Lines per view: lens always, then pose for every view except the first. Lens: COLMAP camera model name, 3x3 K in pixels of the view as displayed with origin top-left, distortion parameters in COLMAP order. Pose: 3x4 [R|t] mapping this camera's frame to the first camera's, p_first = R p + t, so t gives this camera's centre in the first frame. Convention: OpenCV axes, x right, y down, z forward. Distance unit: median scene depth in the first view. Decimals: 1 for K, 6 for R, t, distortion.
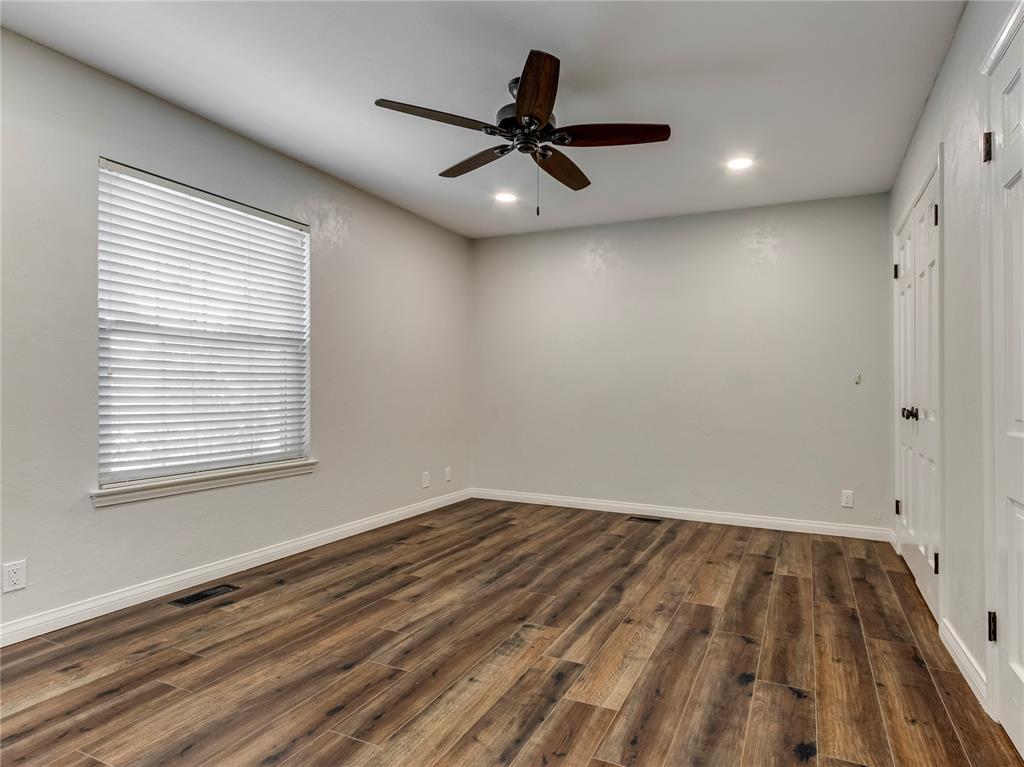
lens RADIAL K [[534.5, 0, 512.0], [0, 534.5, 383.5], [0, 0, 1]] dist [0.018741, -0.001708]
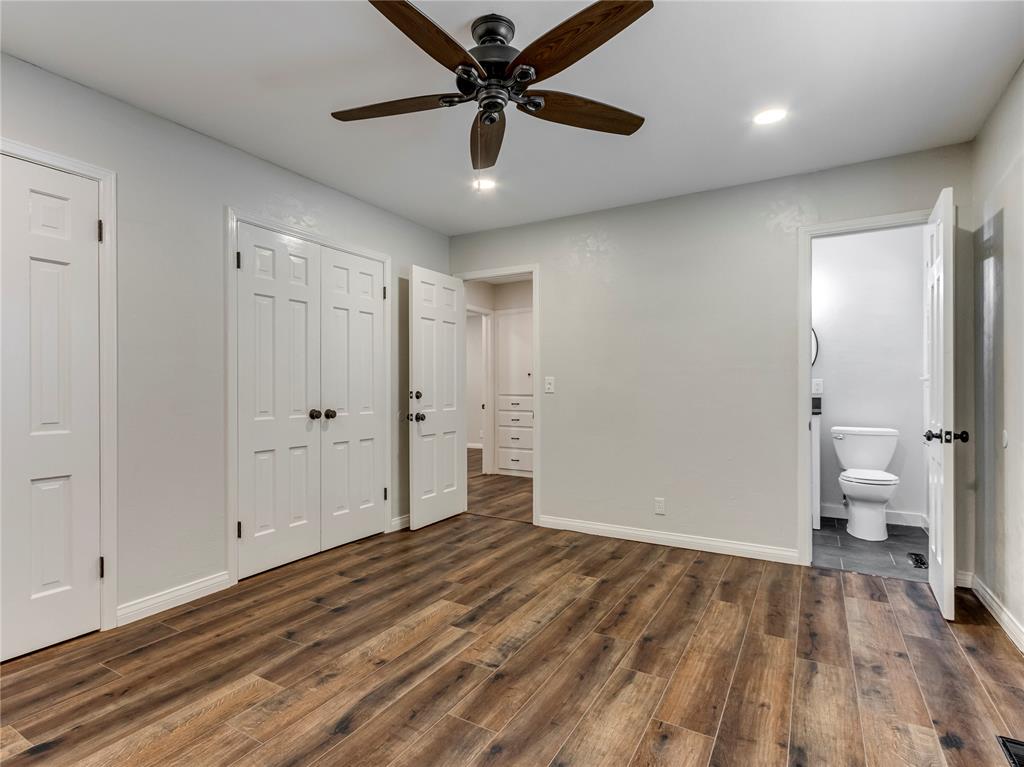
lens RADIAL K [[534.5, 0, 512.0], [0, 534.5, 383.5], [0, 0, 1]] dist [0.018741, -0.001708]
pose [[-0.999467, -0.011111, -0.030707, 0.032520], [-0.010564, 0.999784, -0.017918, -0.010741], [0.030899, -0.017584, -0.999368, 2.020496]]
